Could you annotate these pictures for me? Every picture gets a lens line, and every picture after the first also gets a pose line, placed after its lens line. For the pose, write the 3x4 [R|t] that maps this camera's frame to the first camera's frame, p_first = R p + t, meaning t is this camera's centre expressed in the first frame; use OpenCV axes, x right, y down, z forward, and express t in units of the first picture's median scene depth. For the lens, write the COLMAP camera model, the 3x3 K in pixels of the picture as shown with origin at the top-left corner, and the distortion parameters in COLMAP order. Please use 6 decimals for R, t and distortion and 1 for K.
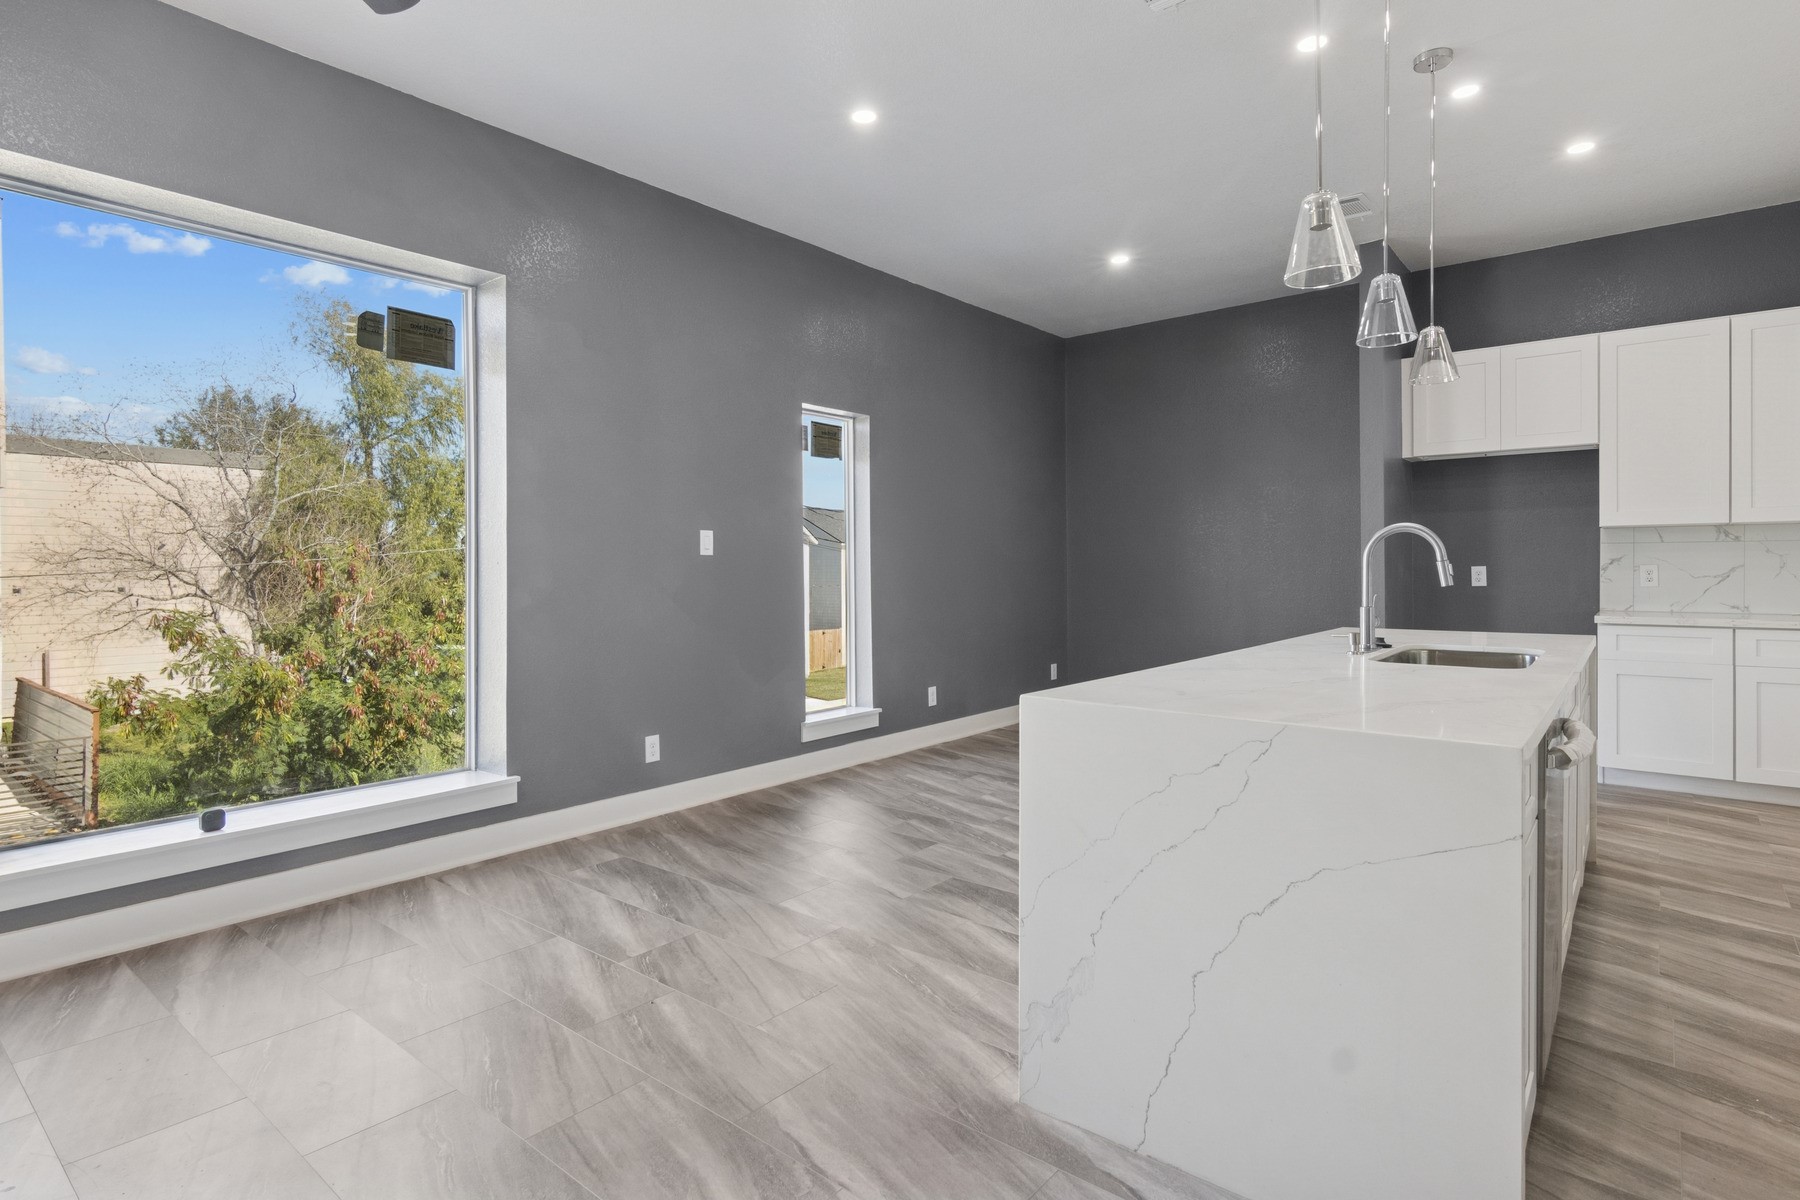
lens RADIAL K [[919.7, 0, 899.3], [0, 919.7, 585.2], [0, 0, 1]] dist [-0.004652, 0.001989]
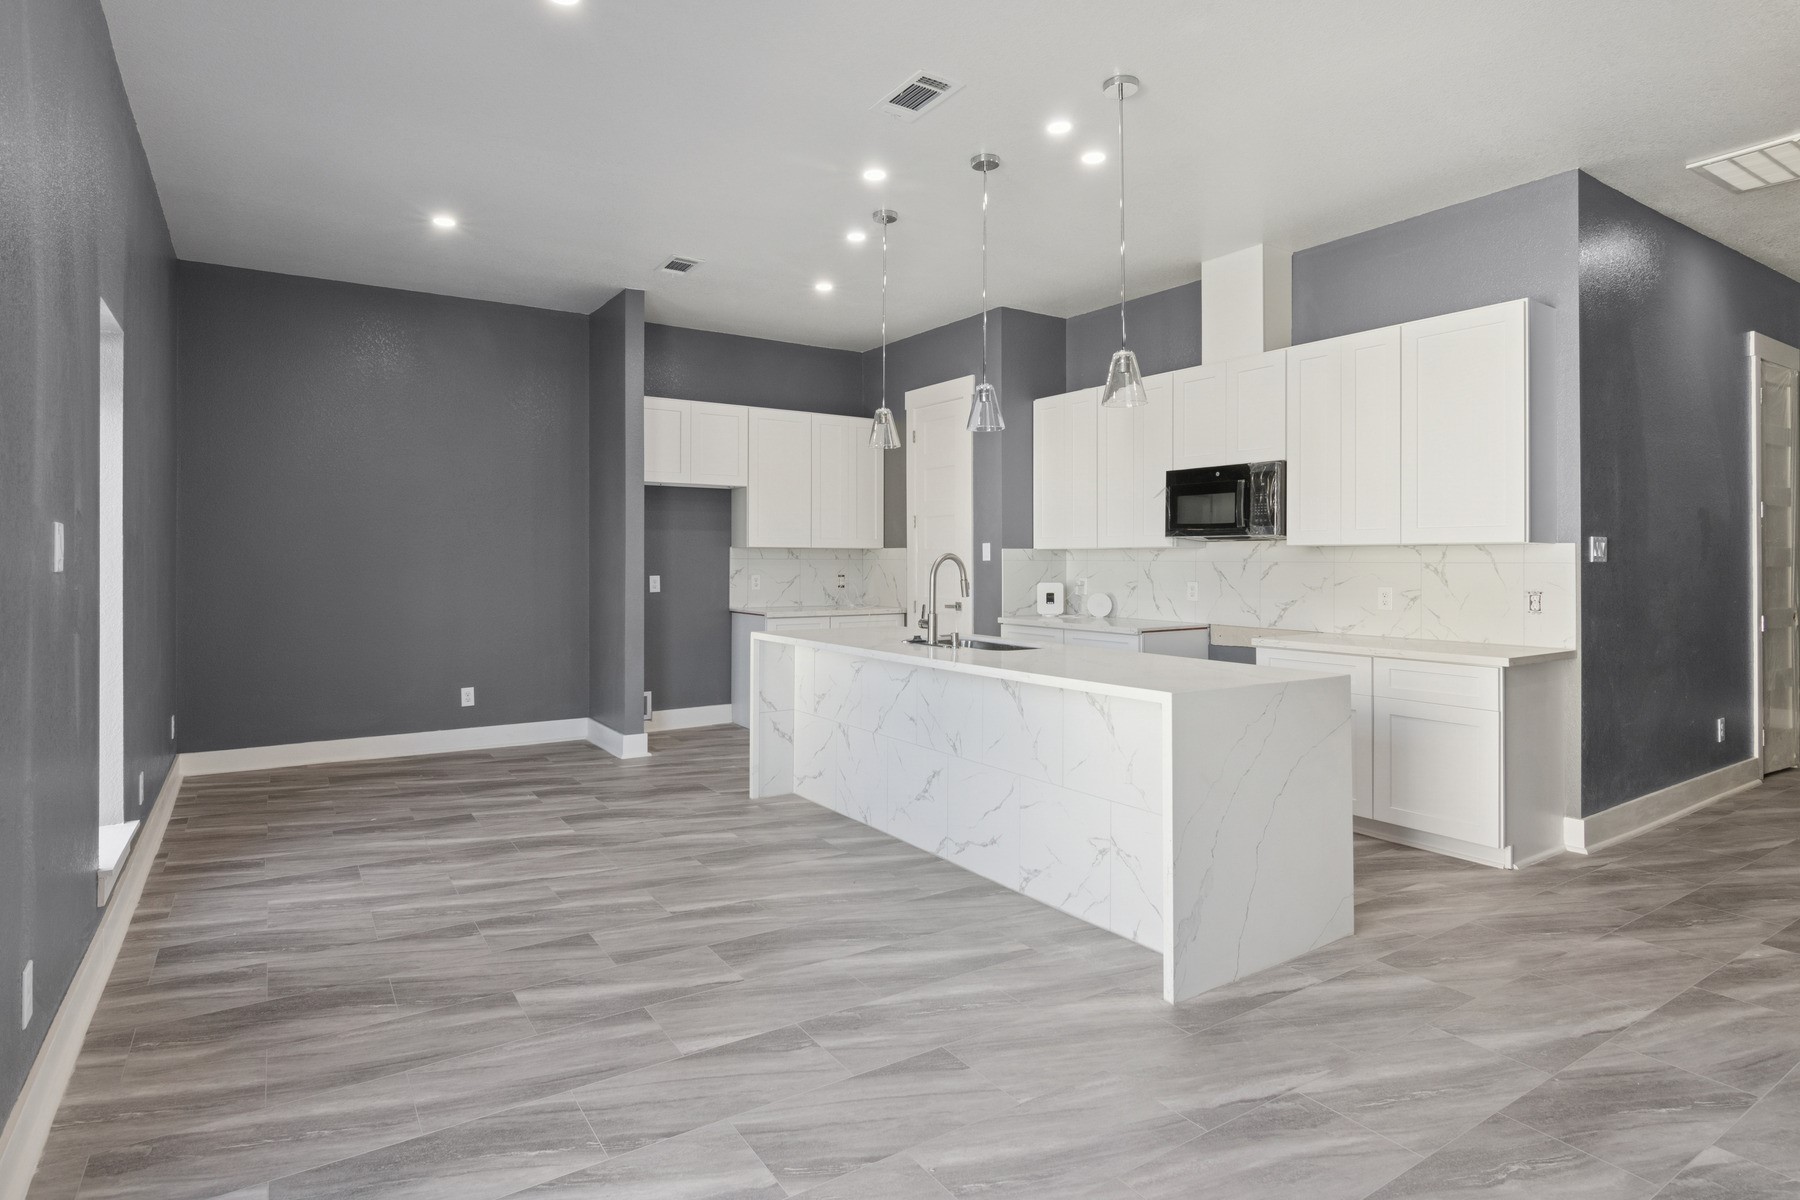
lens RADIAL K [[919.7, 0, 893.0], [0, 919.7, 567.7], [0, 0, 1]] dist [-0.004652, 0.001989]
pose [[0.316972, -0.000476, 0.948435, -0.563732], [0.015205, 0.999874, -0.004579, -0.028136], [-0.948313, 0.015872, 0.316939, 0.432780]]
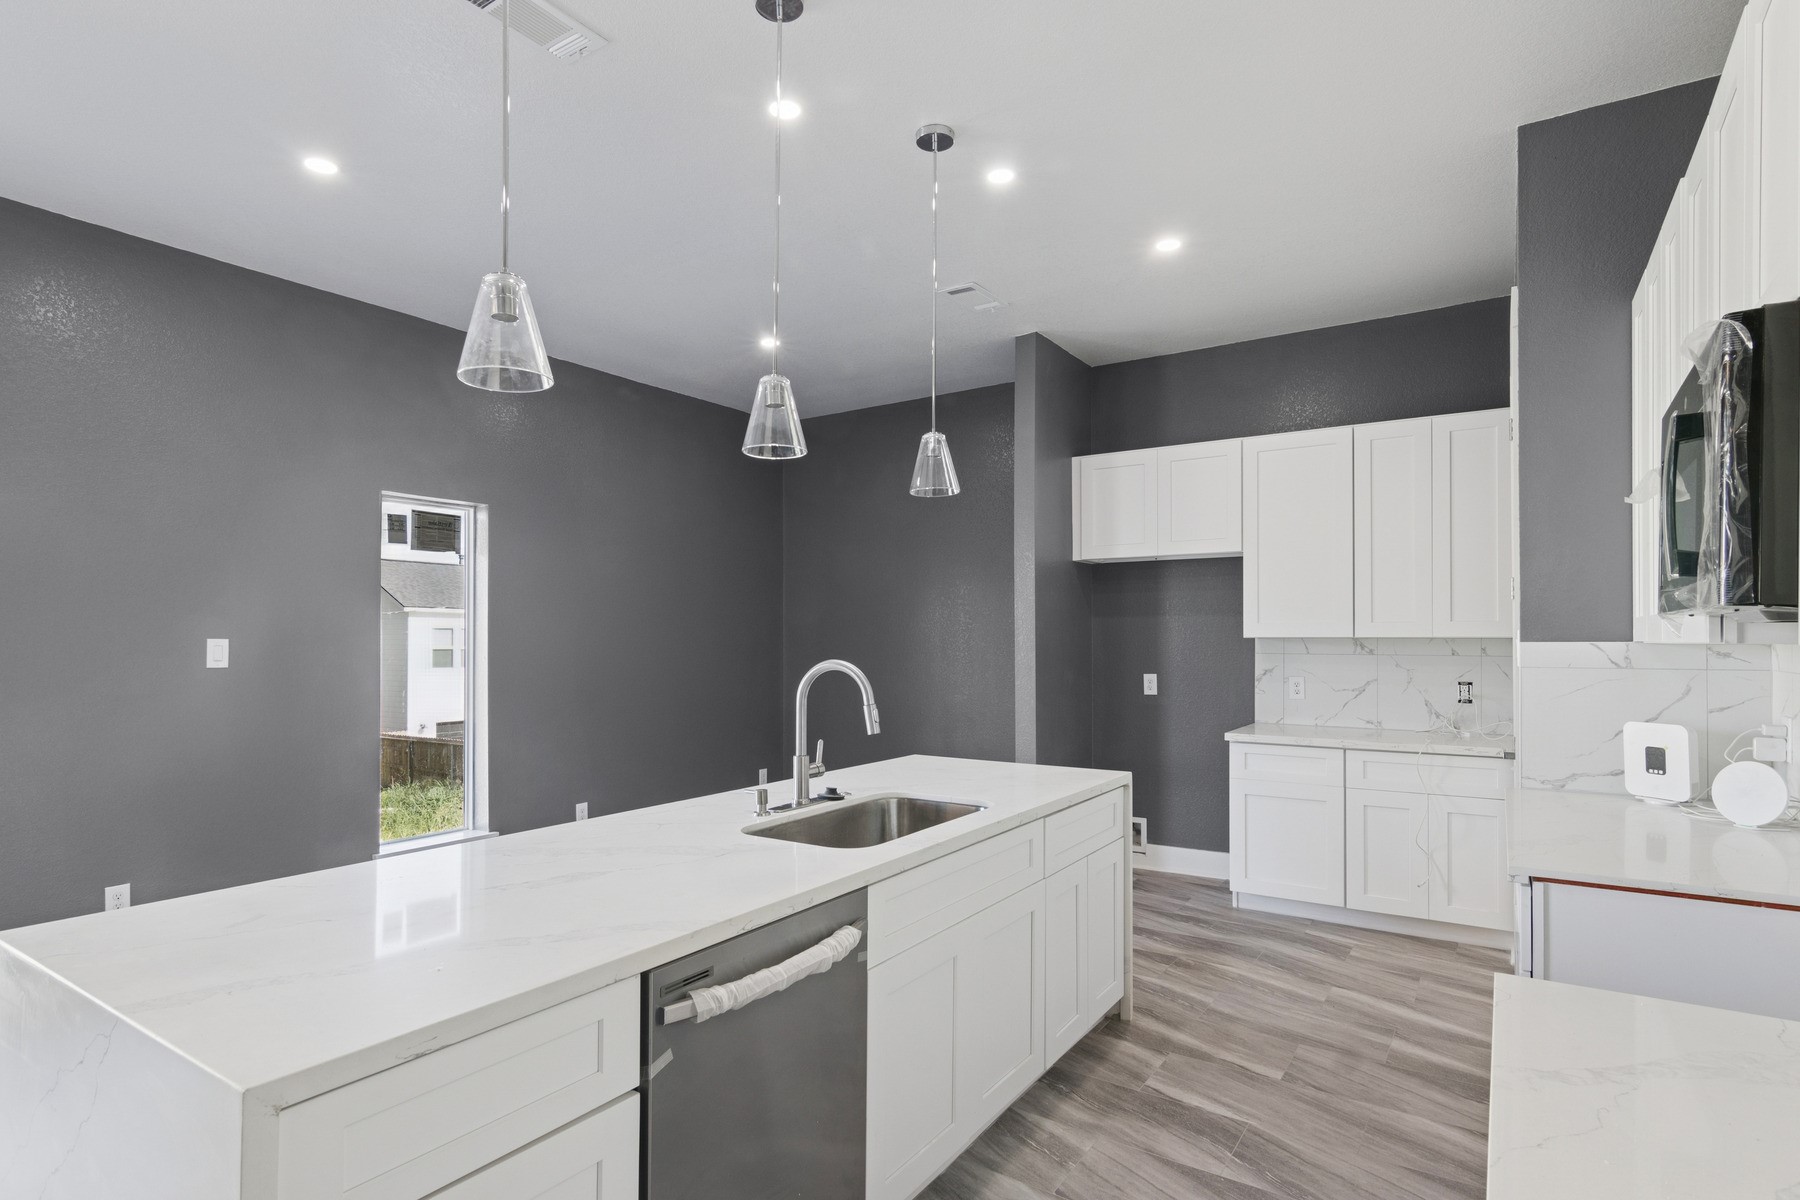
lens RADIAL K [[919.7, 0, 909.6], [0, 919.7, 642.5], [0, 0, 1]] dist [-0.004652, 0.001989]
pose [[0.994555, 0.006035, 0.104034, 0.379559], [-0.004382, 0.999861, -0.016114, -0.050403], [-0.104117, 0.015570, 0.994443, 0.091901]]
